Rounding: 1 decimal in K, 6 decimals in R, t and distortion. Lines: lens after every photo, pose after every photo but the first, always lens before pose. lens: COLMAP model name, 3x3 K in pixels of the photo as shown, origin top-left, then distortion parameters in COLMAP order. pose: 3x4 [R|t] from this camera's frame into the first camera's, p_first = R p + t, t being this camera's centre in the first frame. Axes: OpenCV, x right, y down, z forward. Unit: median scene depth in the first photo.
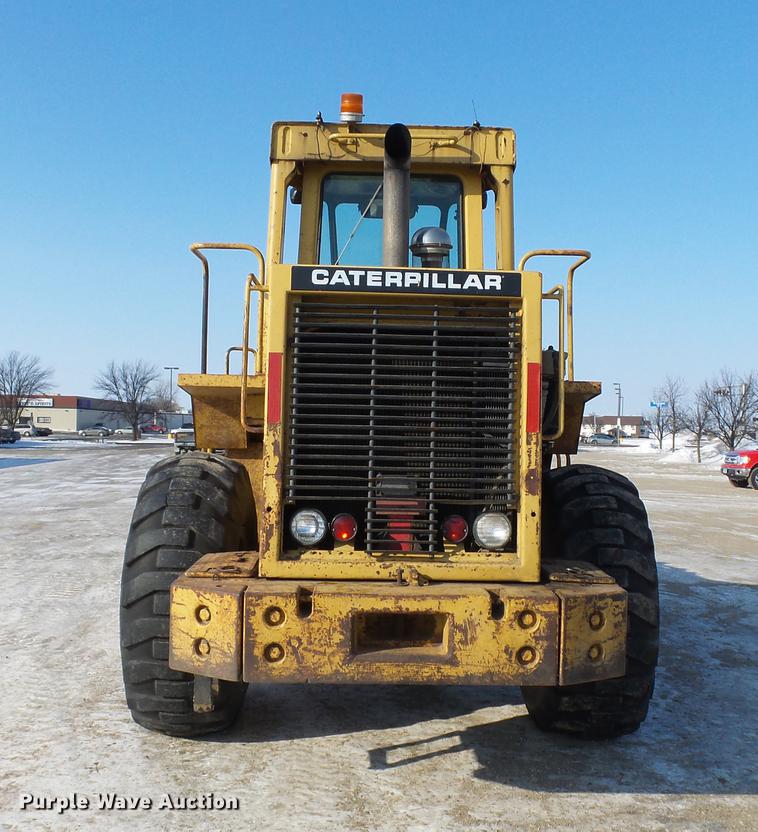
lens RADIAL K [[934.3, 0, 381.4], [0, 934.3, 425.5], [0, 0, 1]] dist [-0.009865, 0.001586]
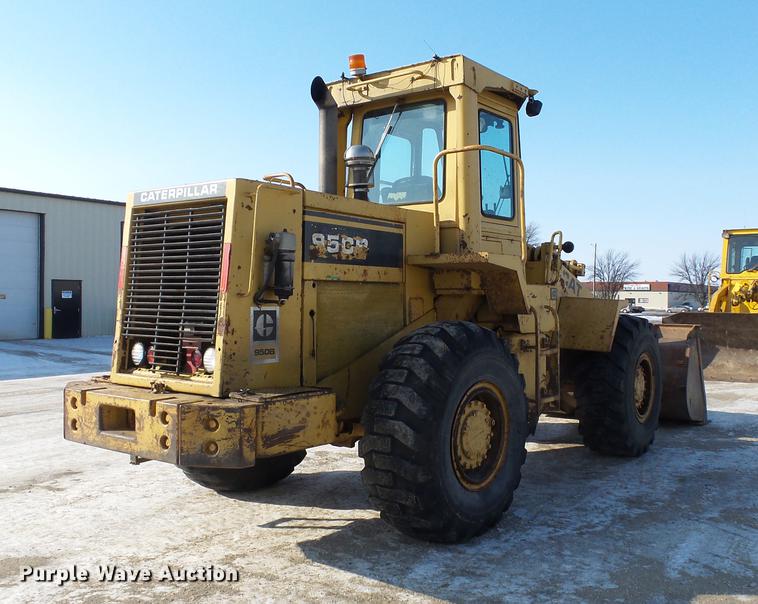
lens RADIAL K [[730.0, 0, 433.7], [0, 730.0, 302.3], [0, 0, 1]] dist [-0.005919, -0.012035]
pose [[0.803357, -0.011112, -0.595394, 0.995565], [0.009073, 0.999938, -0.006421, 0.030718], [0.595429, -0.000244, 0.803408, 0.275015]]
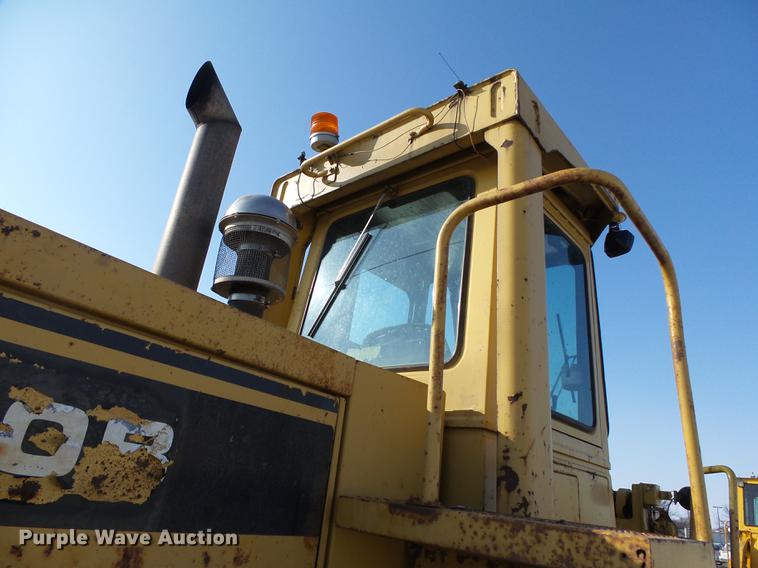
lens RADIAL K [[518.3, 0, 379.0], [0, 518.3, 284.0], [0, 0, 1]] dist [0.004196, -0.033644]
pose [[0.733790, -0.187364, -0.653029, 0.392437], [-0.110191, 0.915668, -0.386537, -0.065451], [0.670381, 0.355595, 0.651262, 1.108126]]
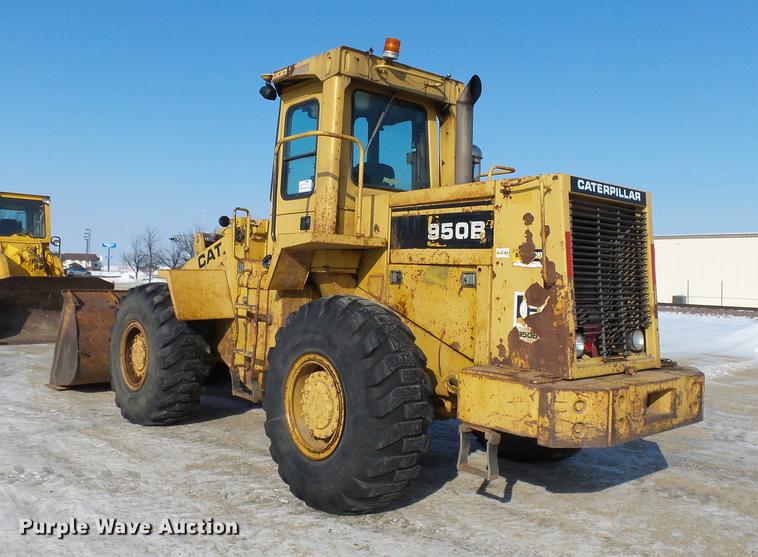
lens RADIAL K [[669.5, 0, 379.2], [0, 669.5, 260.0], [0, 0, 1]] dist [-0.001782, -0.004965]
pose [[0.775817, 0.018514, 0.630686, -0.963002], [-0.017095, 0.999819, -0.008321, -0.015956], [-0.630726, -0.004326, 0.775994, 0.317467]]
